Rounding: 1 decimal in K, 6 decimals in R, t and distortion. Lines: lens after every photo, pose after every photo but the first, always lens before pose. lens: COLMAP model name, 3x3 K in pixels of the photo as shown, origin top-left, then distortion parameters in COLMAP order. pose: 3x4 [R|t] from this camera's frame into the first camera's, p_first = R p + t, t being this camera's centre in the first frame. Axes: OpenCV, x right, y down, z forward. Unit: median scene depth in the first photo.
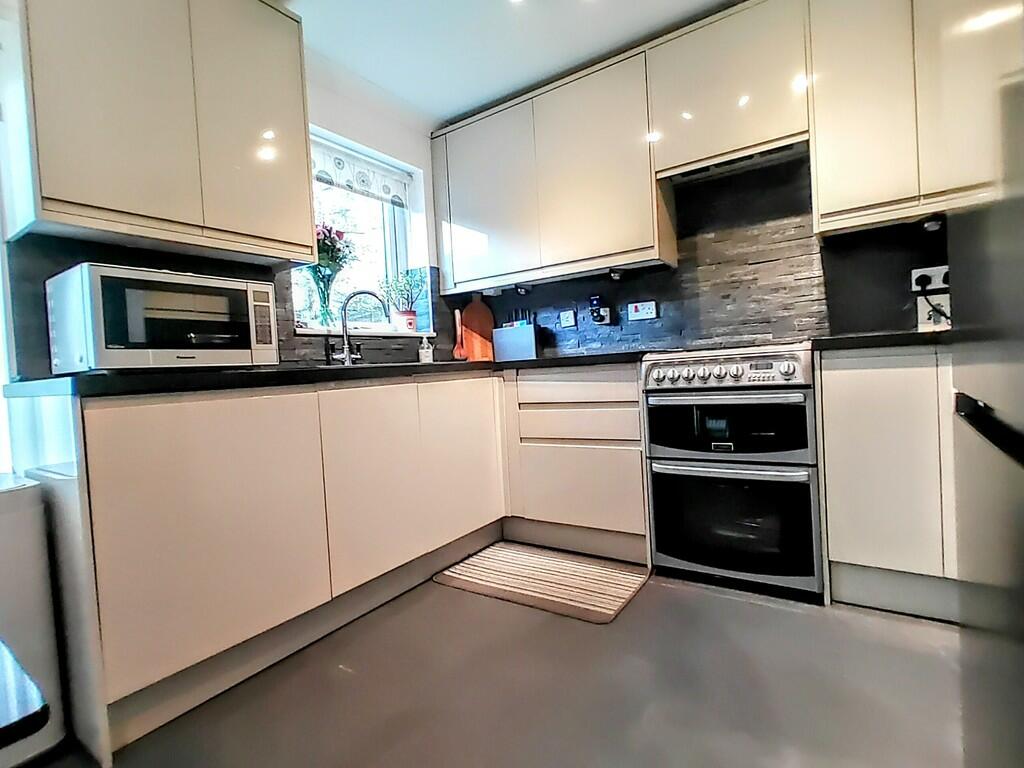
lens RADIAL K [[499.9, 0, 512.0], [0, 499.9, 384.0], [0, 0, 1]] dist [0.001104, 0.000343]
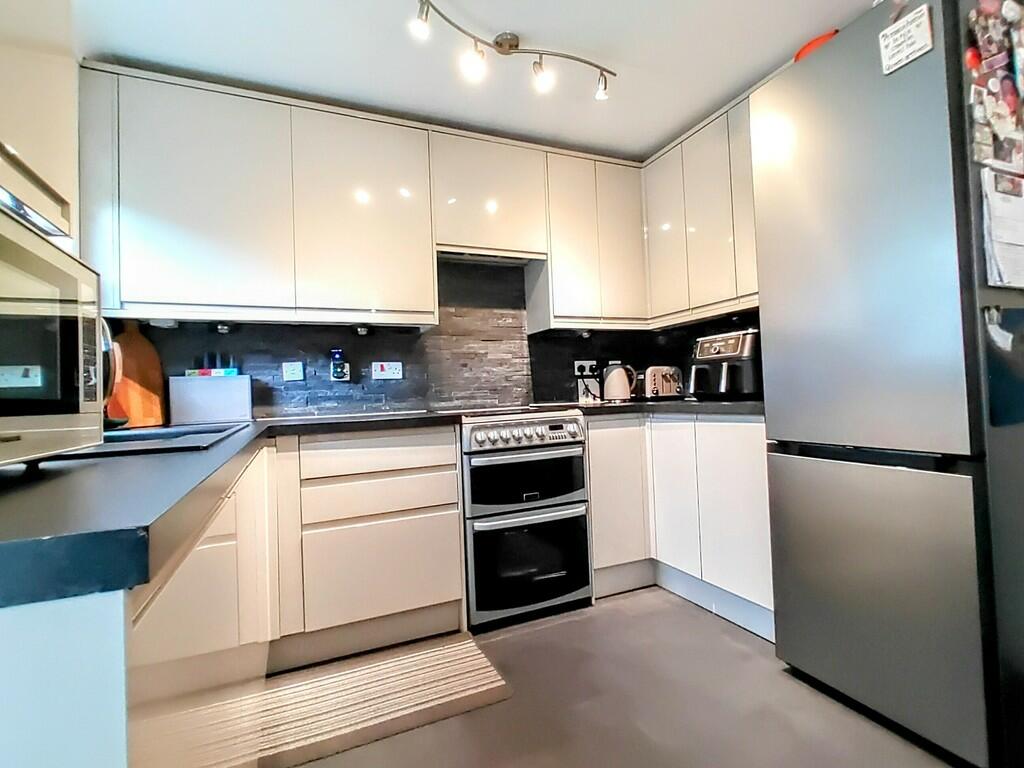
lens RADIAL K [[499.9, 0, 512.0], [0, 499.9, 384.0], [0, 0, 1]] dist [0.001104, 0.000343]
pose [[0.531917, 0.052969, 0.845138, -0.535836], [0.035636, 0.995757, -0.084838, -0.035404], [-0.846046, 0.075244, 0.527772, 0.347664]]
